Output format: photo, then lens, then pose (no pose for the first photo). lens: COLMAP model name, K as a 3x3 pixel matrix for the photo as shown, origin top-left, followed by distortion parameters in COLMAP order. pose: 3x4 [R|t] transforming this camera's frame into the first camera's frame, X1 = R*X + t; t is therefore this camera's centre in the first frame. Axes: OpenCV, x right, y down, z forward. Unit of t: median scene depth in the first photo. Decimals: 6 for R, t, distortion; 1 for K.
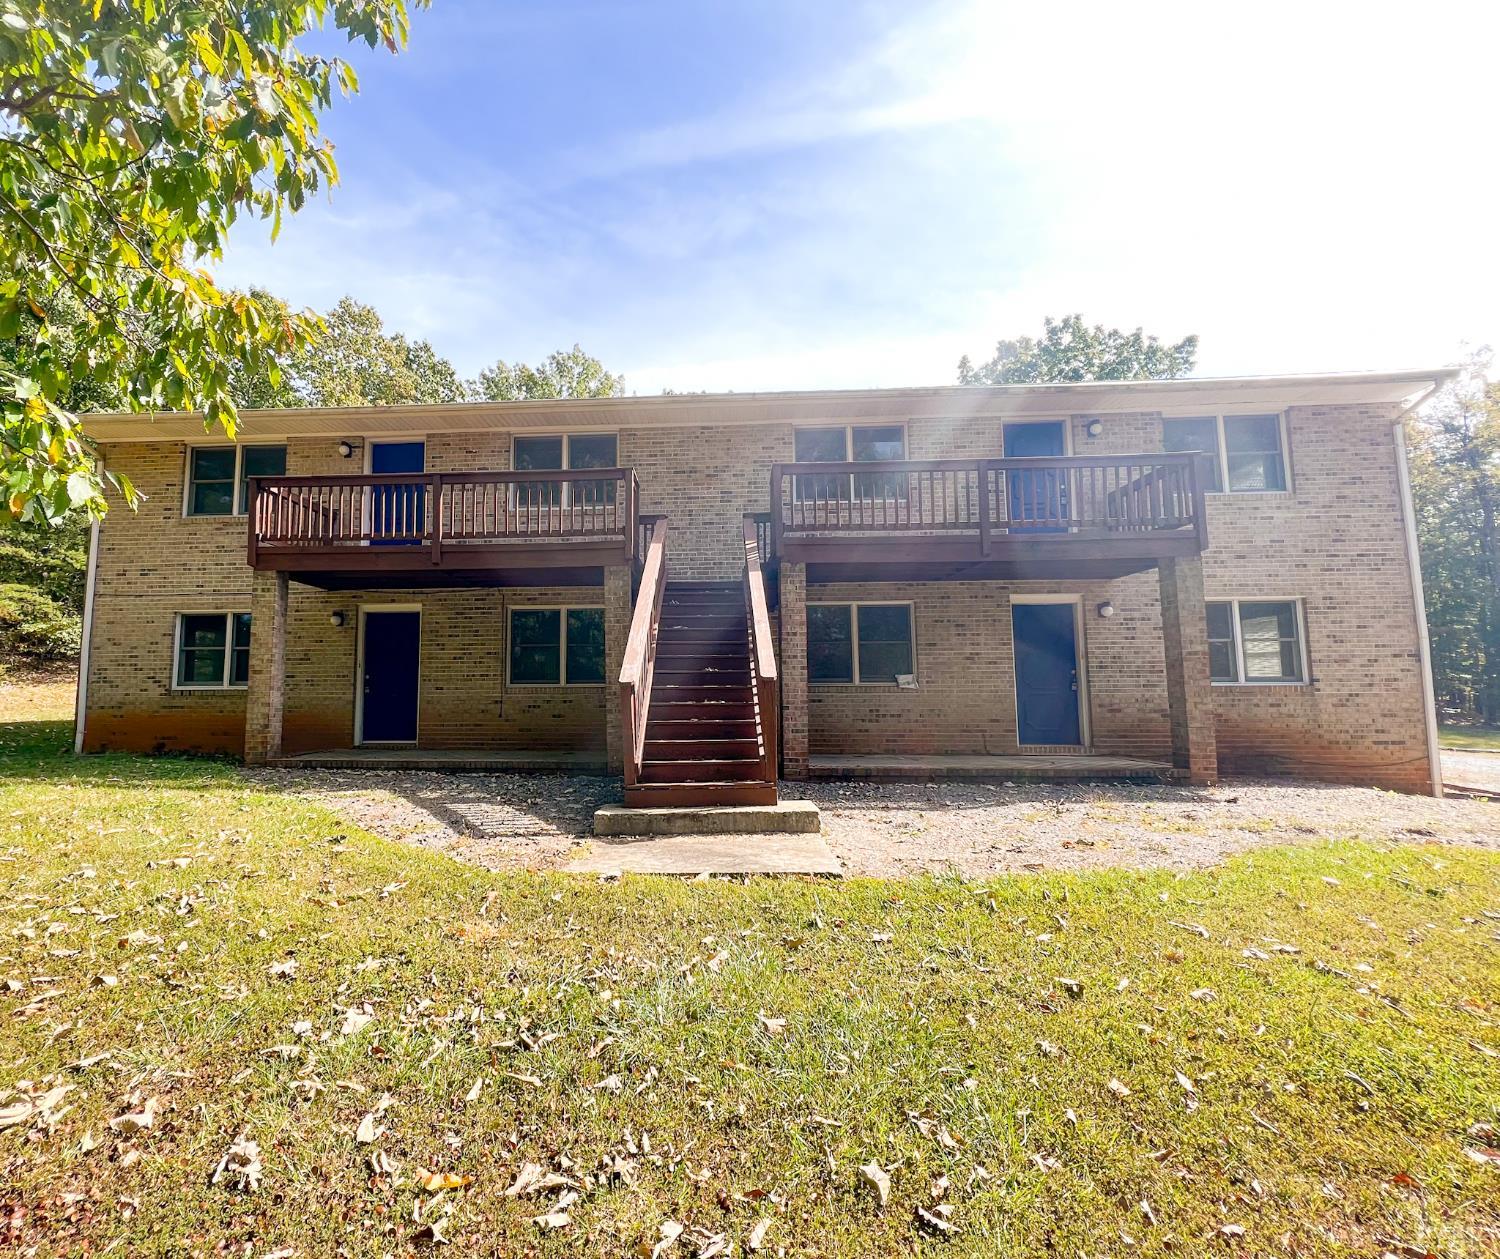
lens RADIAL K [[717.8, 0, 662.2], [0, 717.8, 637.0], [0, 0, 1]] dist [-0.004230, -0.000056]
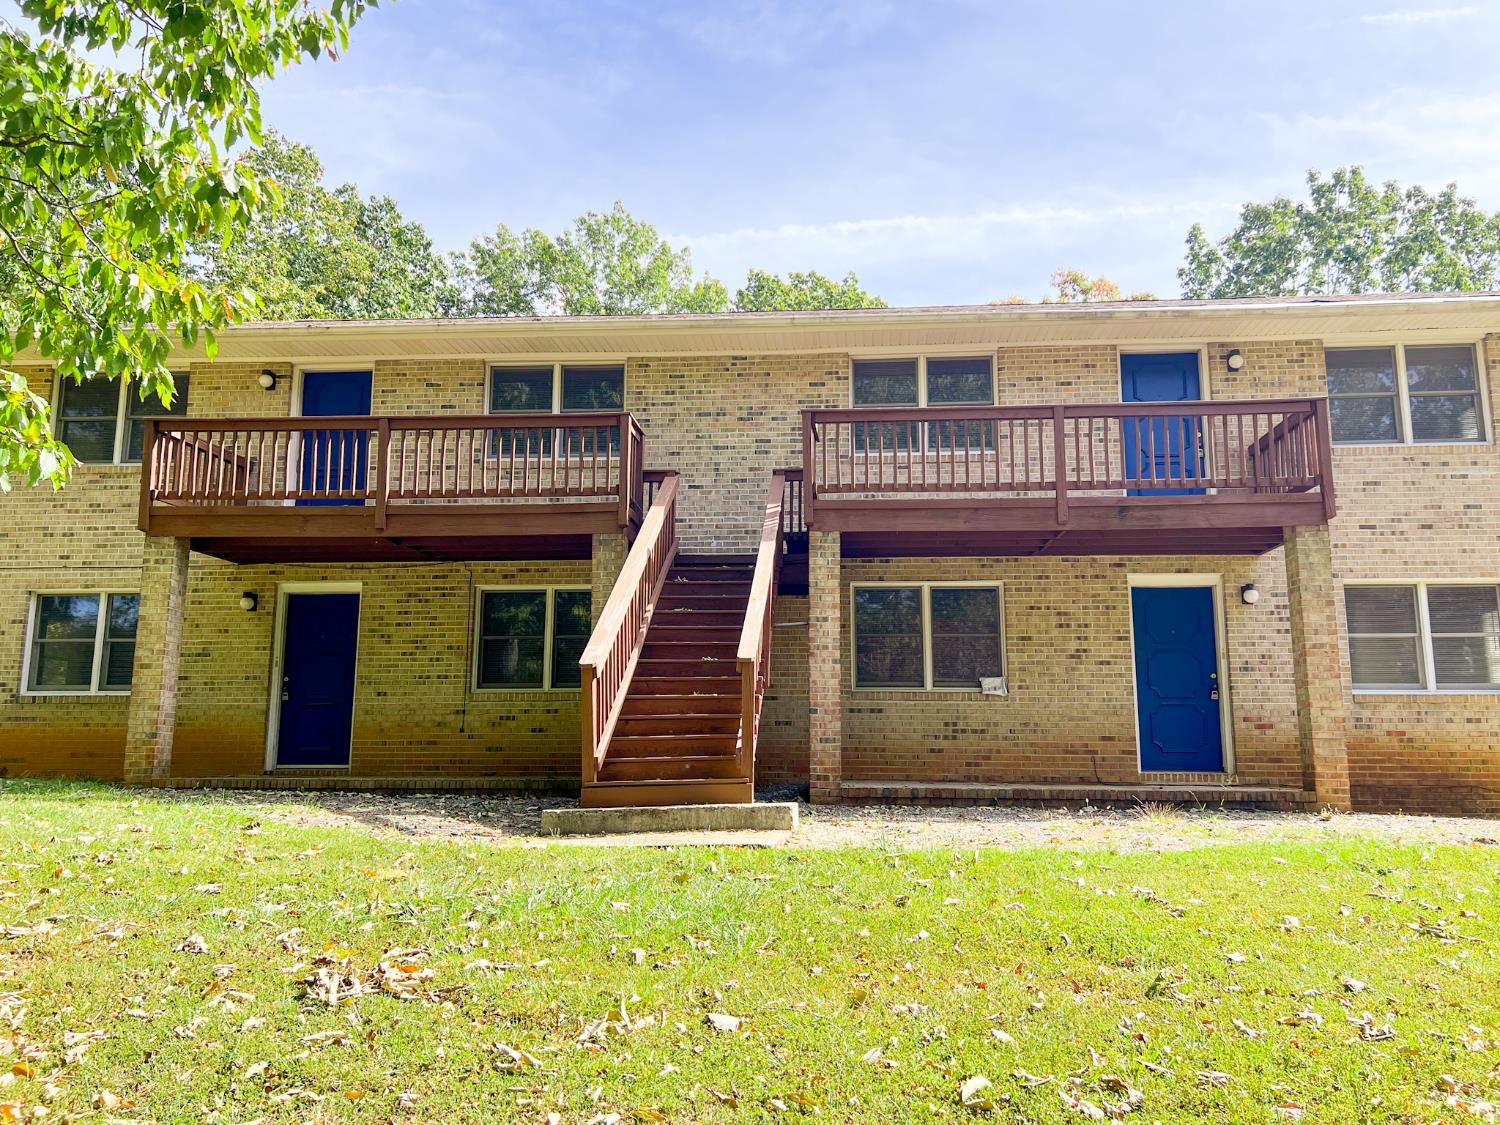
lens RADIAL K [[1135.7, 0, 759.4], [0, 1135.7, 566.9], [0, 0, 1]] dist [0.045299, -0.032466]
pose [[0.999981, 0.005690, 0.002257, 0.088436], [-0.005513, 0.997403, -0.071811, 0.023588], [-0.002660, 0.071797, 0.997416, -0.223580]]
